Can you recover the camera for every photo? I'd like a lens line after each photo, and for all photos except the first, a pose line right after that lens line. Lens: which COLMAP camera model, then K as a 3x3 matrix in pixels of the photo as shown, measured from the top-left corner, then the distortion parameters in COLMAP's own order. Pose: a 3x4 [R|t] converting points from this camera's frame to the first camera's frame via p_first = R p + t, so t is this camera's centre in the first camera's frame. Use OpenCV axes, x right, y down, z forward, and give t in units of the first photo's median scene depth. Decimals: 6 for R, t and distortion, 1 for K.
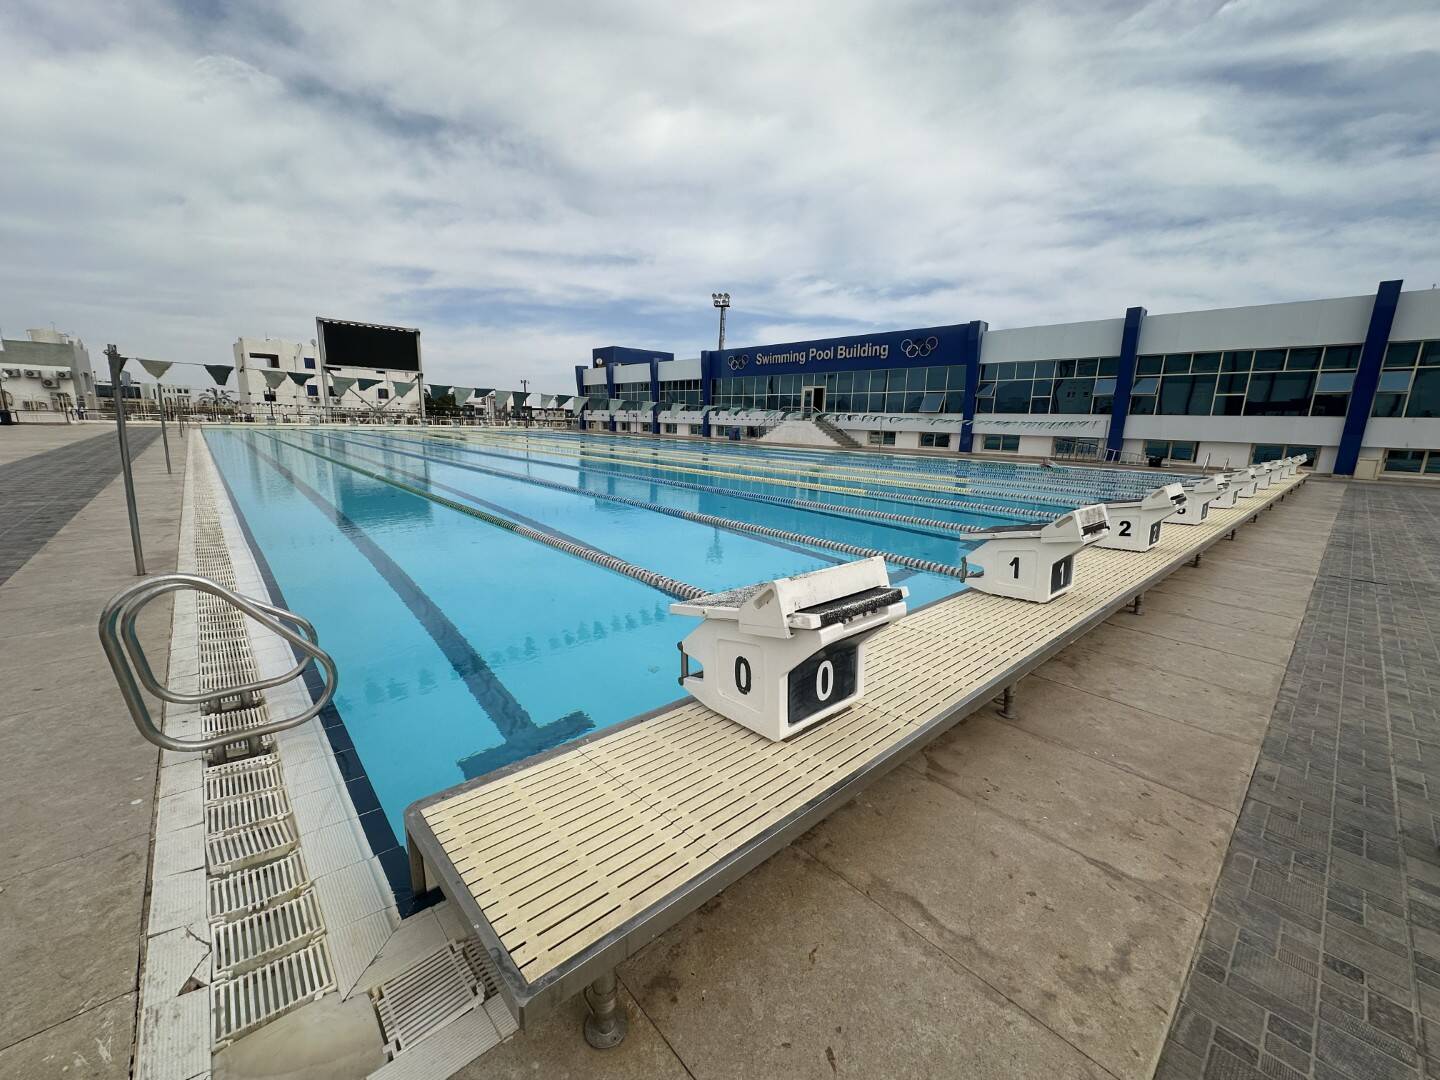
lens RADIAL K [[577.5, 0, 721.3], [0, 577.5, 534.7], [0, 0, 1]] dist [0.015738, -0.000093]
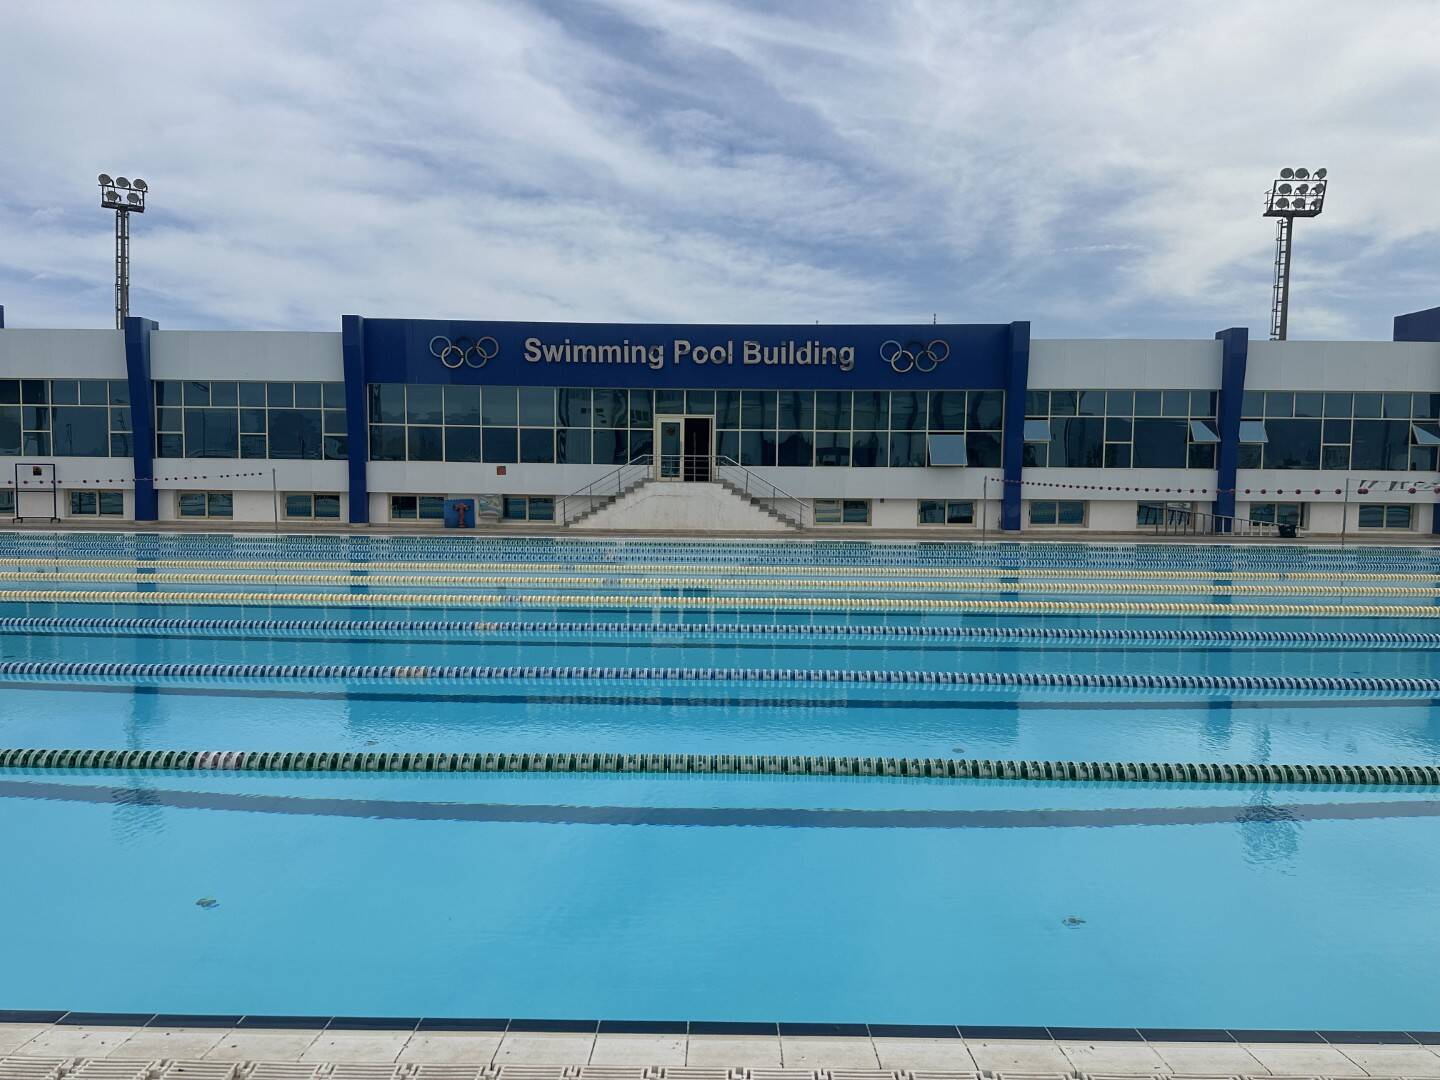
lens RADIAL K [[1010.6, 0, 697.3], [0, 1010.6, 644.7], [0, 0, 1]] dist [0.034102, -0.016417]
pose [[0.701726, -0.131703, 0.700168, -0.471409], [0.147577, 0.988320, 0.038000, -0.088142], [-0.696995, 0.076663, 0.712966, 0.369300]]
